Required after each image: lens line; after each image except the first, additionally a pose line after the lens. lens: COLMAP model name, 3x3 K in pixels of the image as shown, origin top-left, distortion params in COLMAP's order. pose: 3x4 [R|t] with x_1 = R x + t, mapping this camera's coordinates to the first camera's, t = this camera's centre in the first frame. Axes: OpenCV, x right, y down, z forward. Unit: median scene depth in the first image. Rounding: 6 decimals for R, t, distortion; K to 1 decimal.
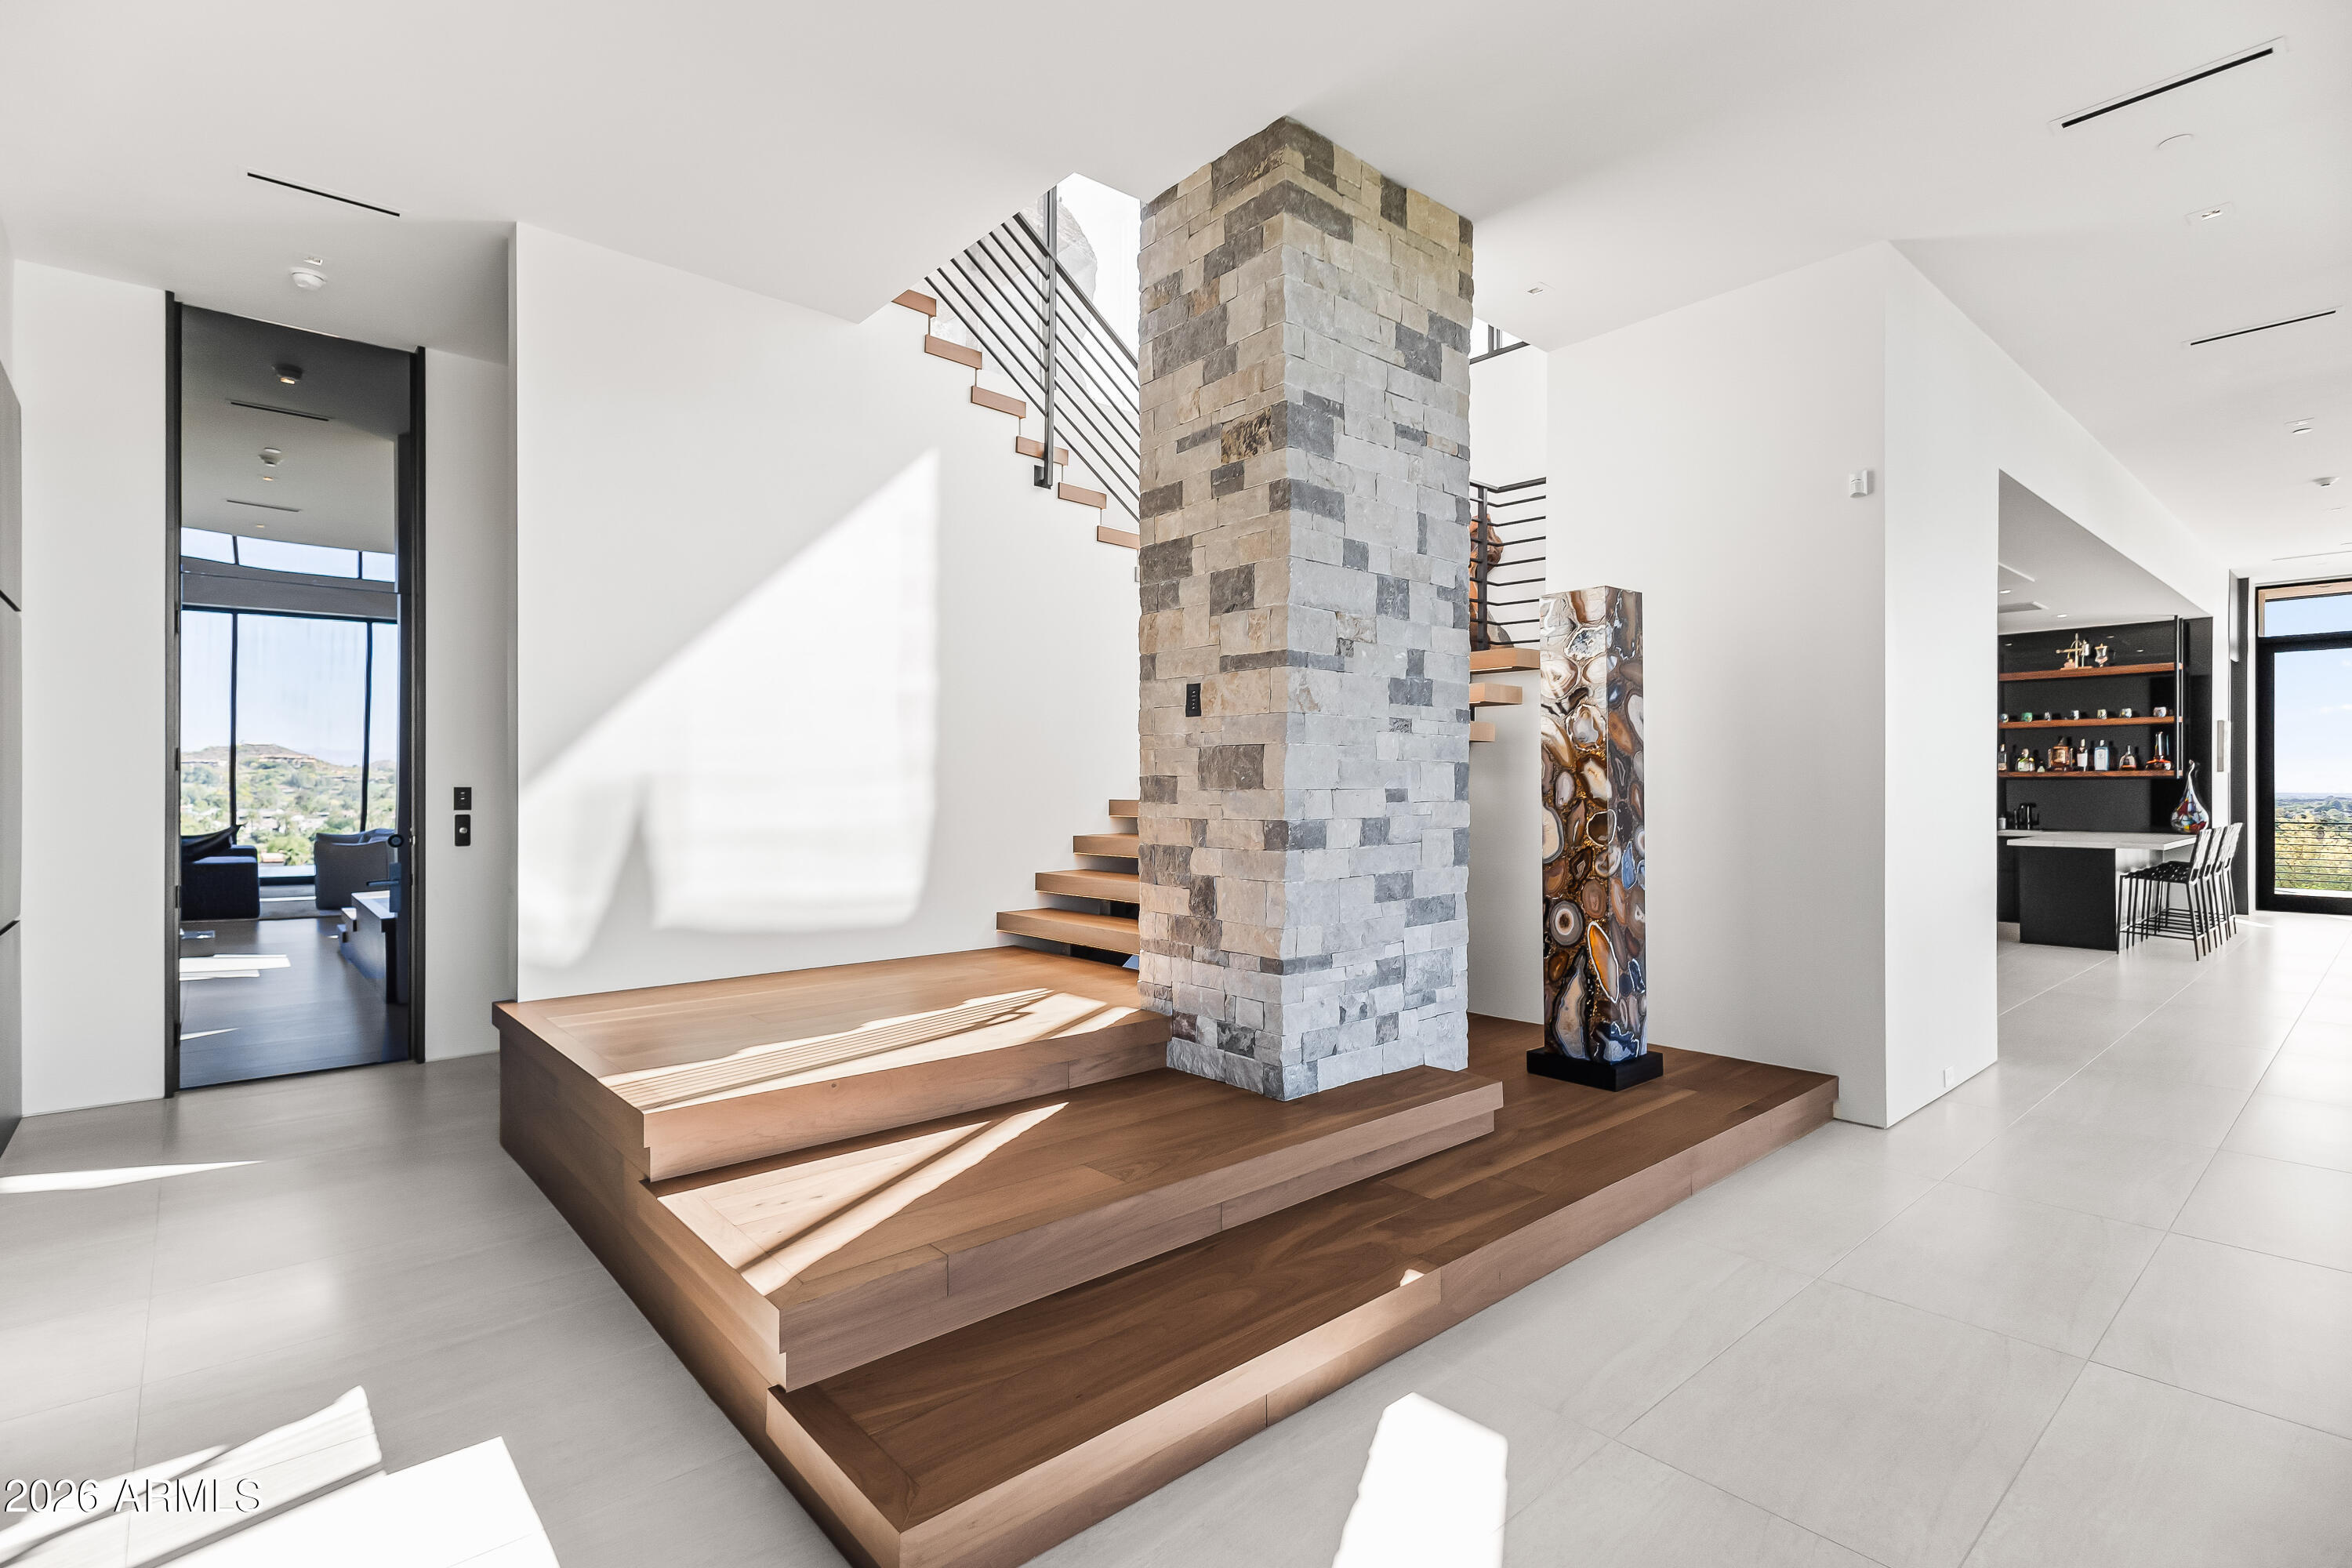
lens RADIAL K [[1133.8, 0, 1178.0], [0, 1133.8, 784.2], [0, 0, 1]] dist [0.013562, -0.001853]
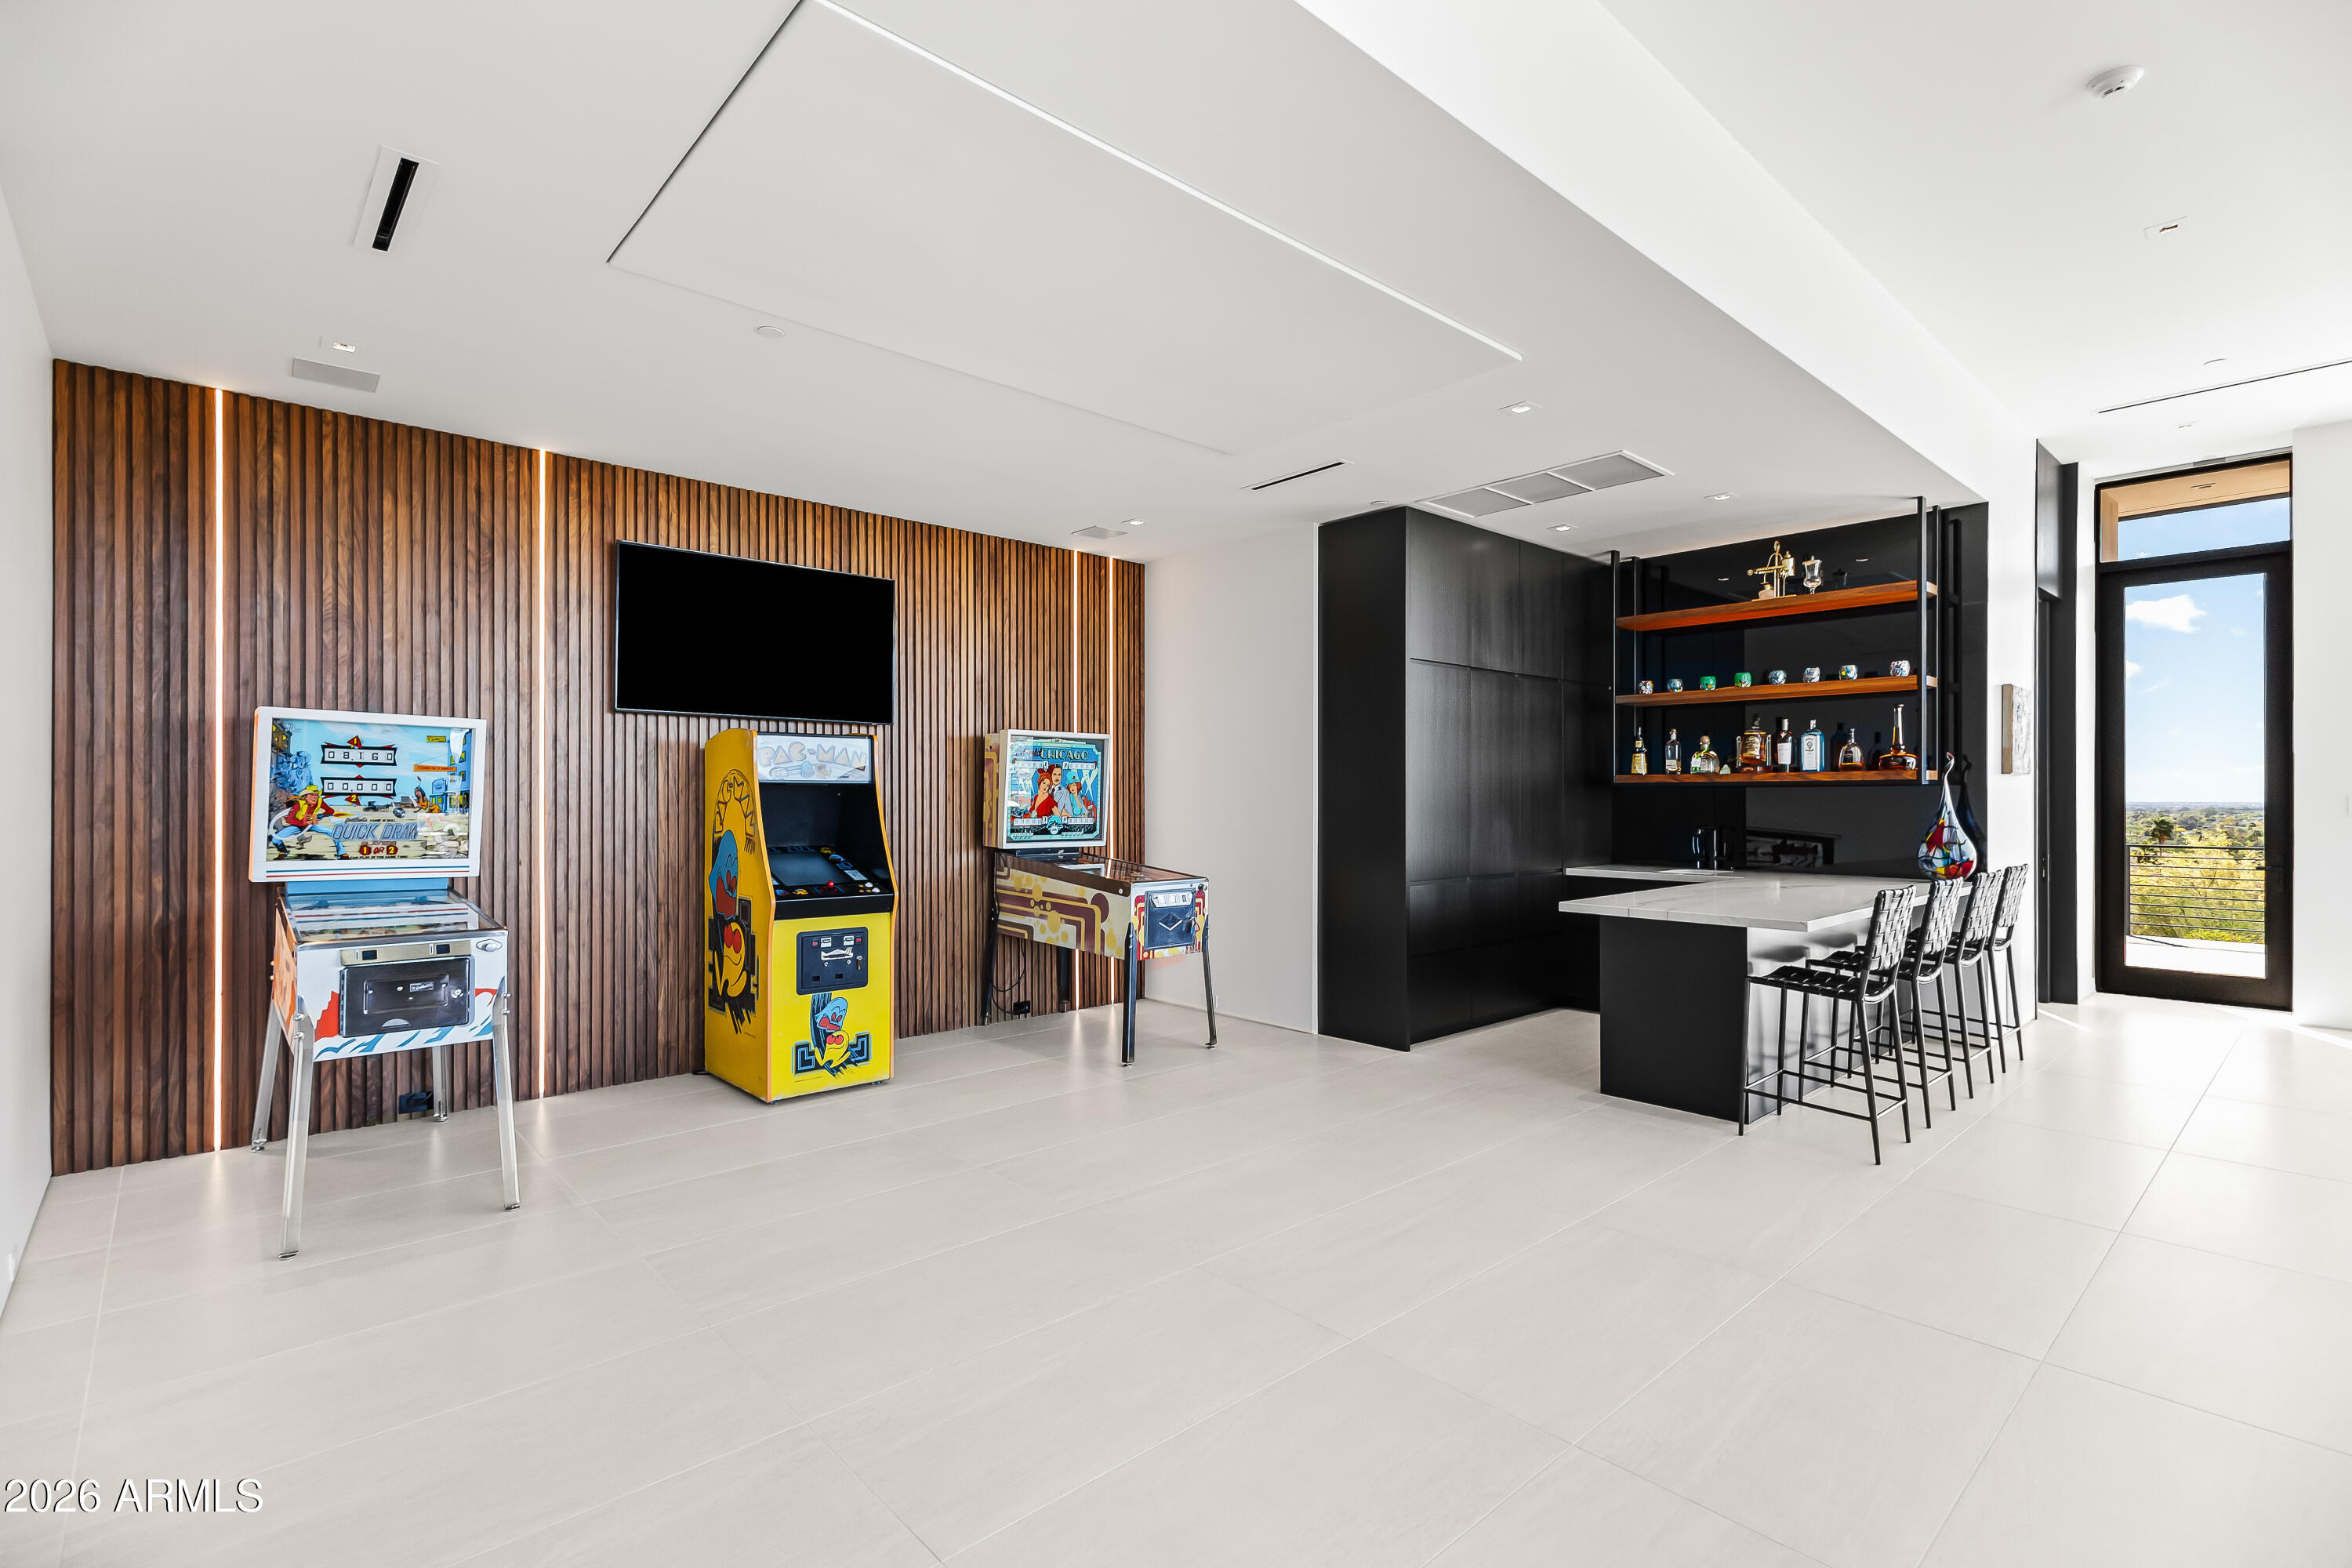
lens RADIAL K [[1133.8, 0, 1178.9], [0, 1133.8, 791.9], [0, 0, 1]] dist [0.013562, -0.001853]
pose [[0.999757, -0.000184, 0.022035, 0.472927], [0.000194, 1.000000, -0.000488, -0.001145], [-0.022034, 0.000492, 0.999757, 0.424956]]
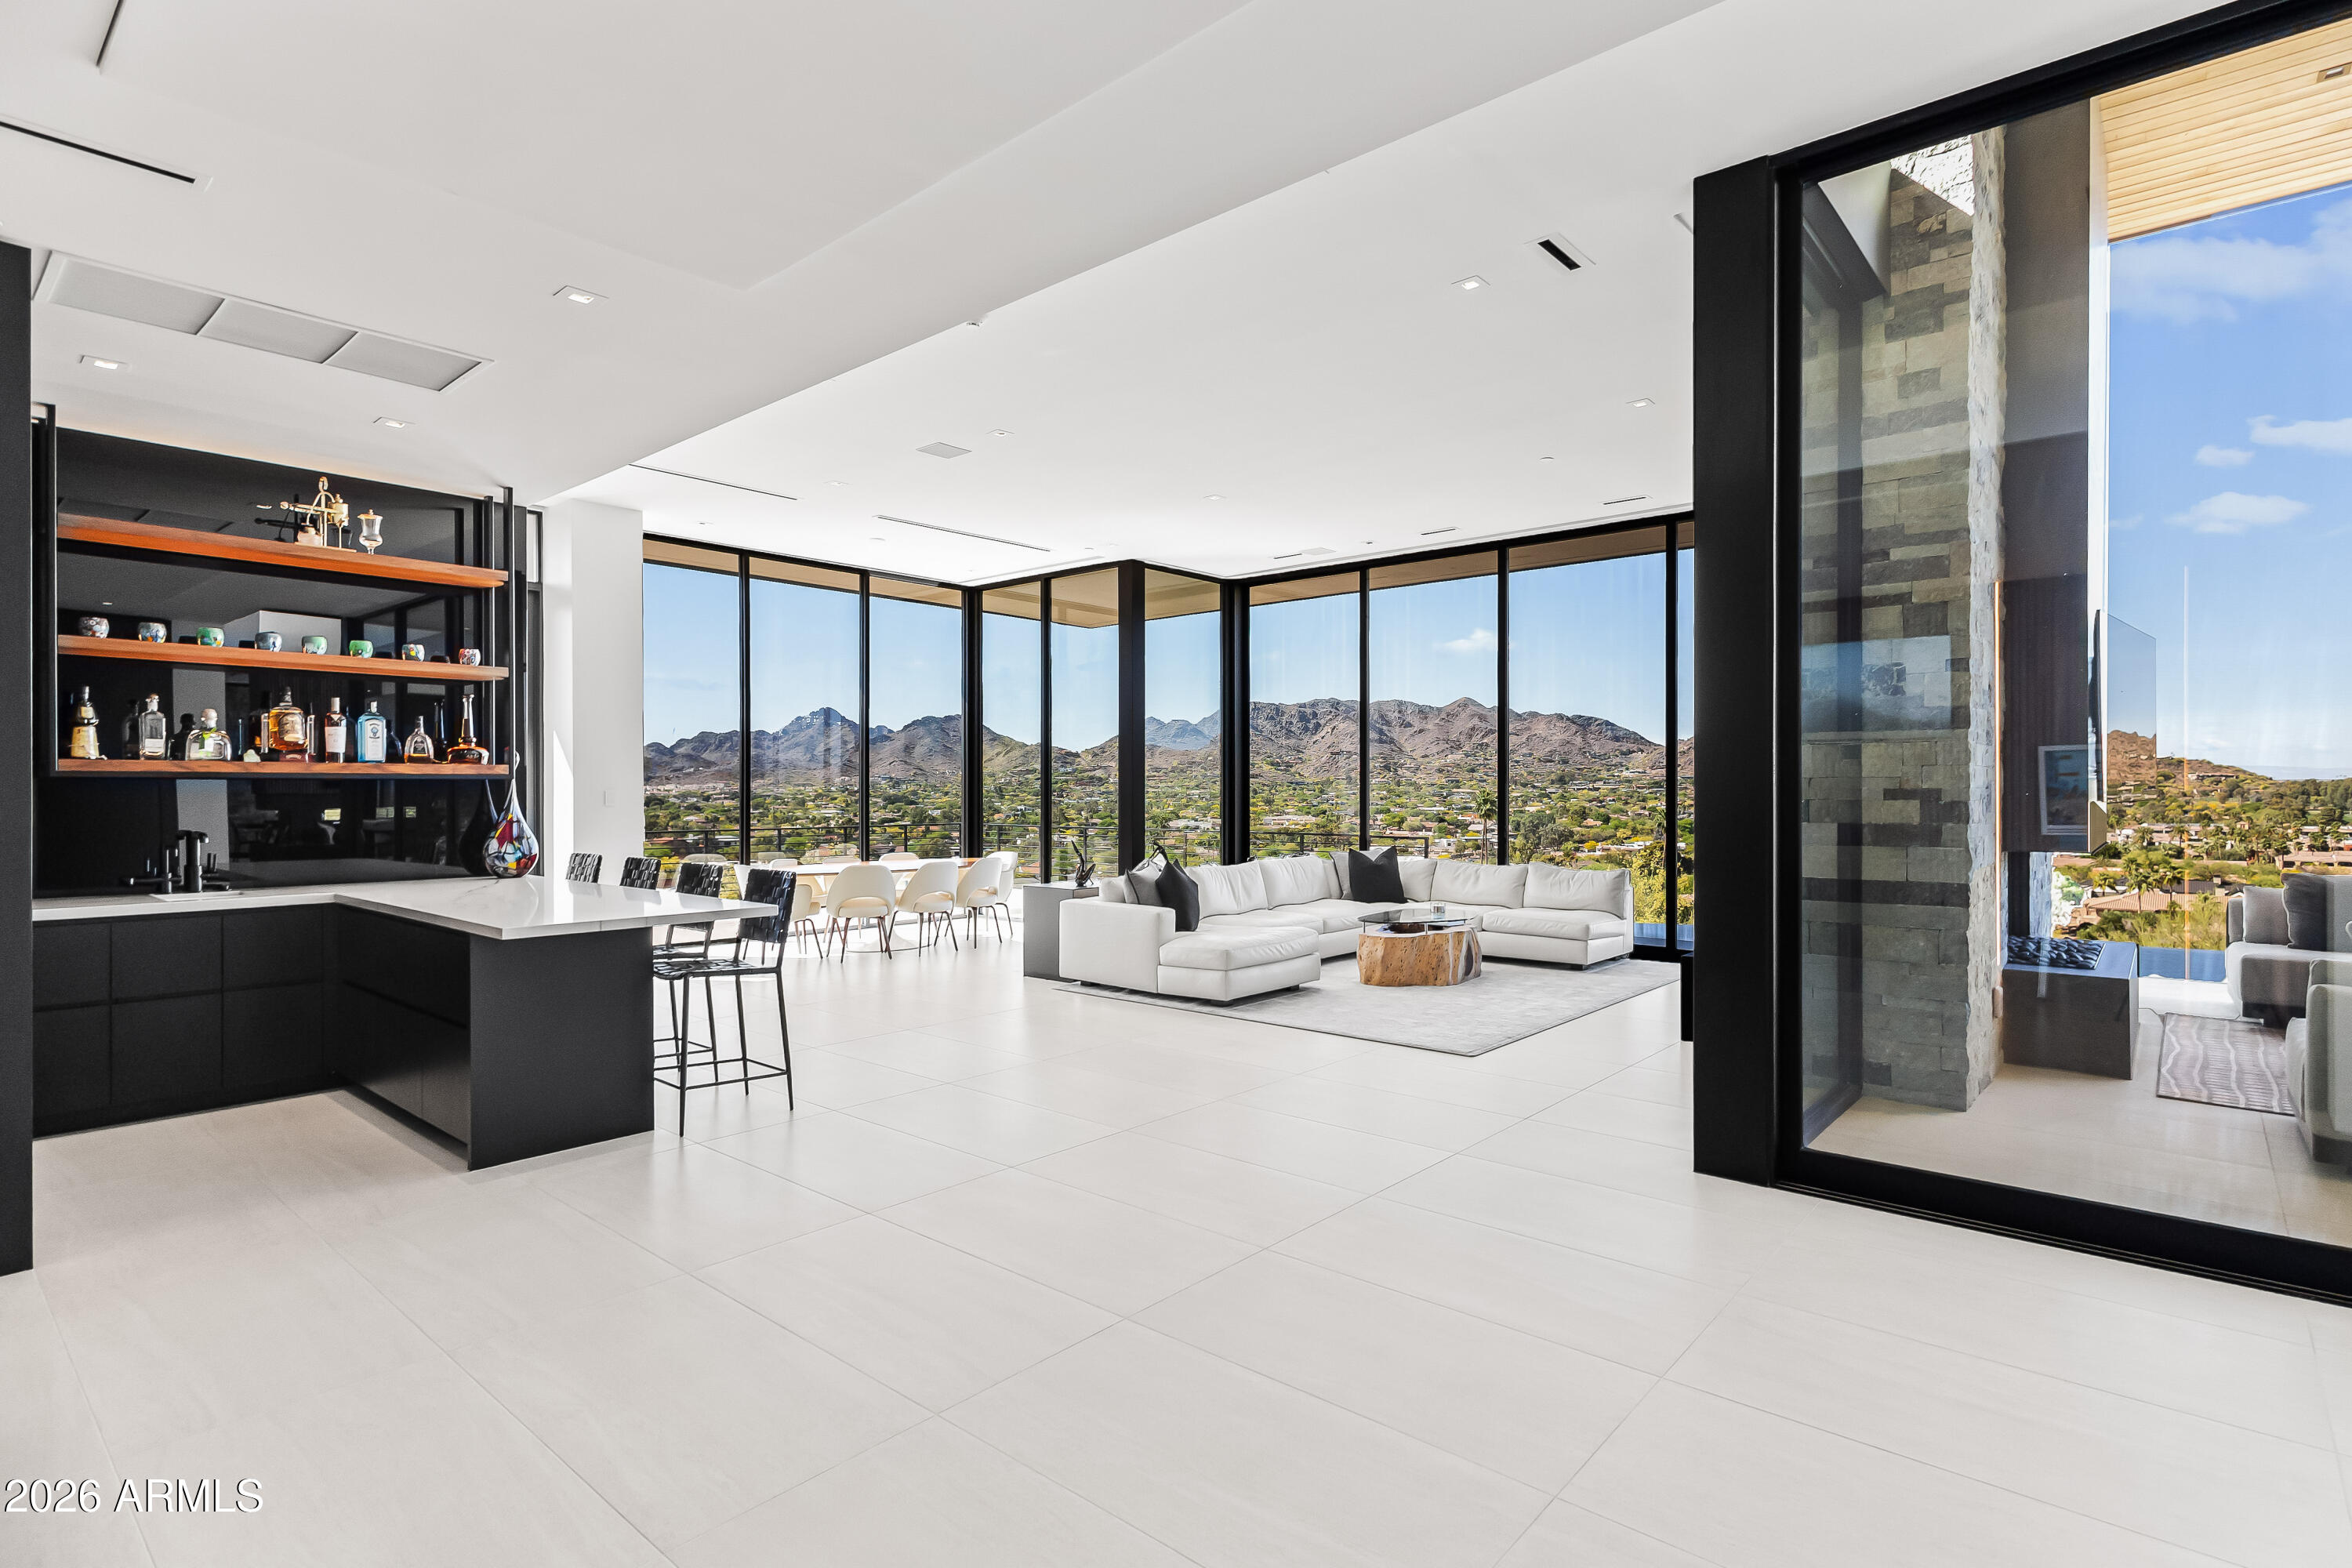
lens RADIAL K [[1133.8, 0, 1259.3], [0, 1133.8, 805.6], [0, 0, 1]] dist [0.013562, -0.001853]
pose [[-0.188436, -0.014348, 0.981981, 0.241980], [-0.004349, 0.999896, 0.013775, -0.001410], [-0.982076, -0.001674, -0.188479, 0.717065]]
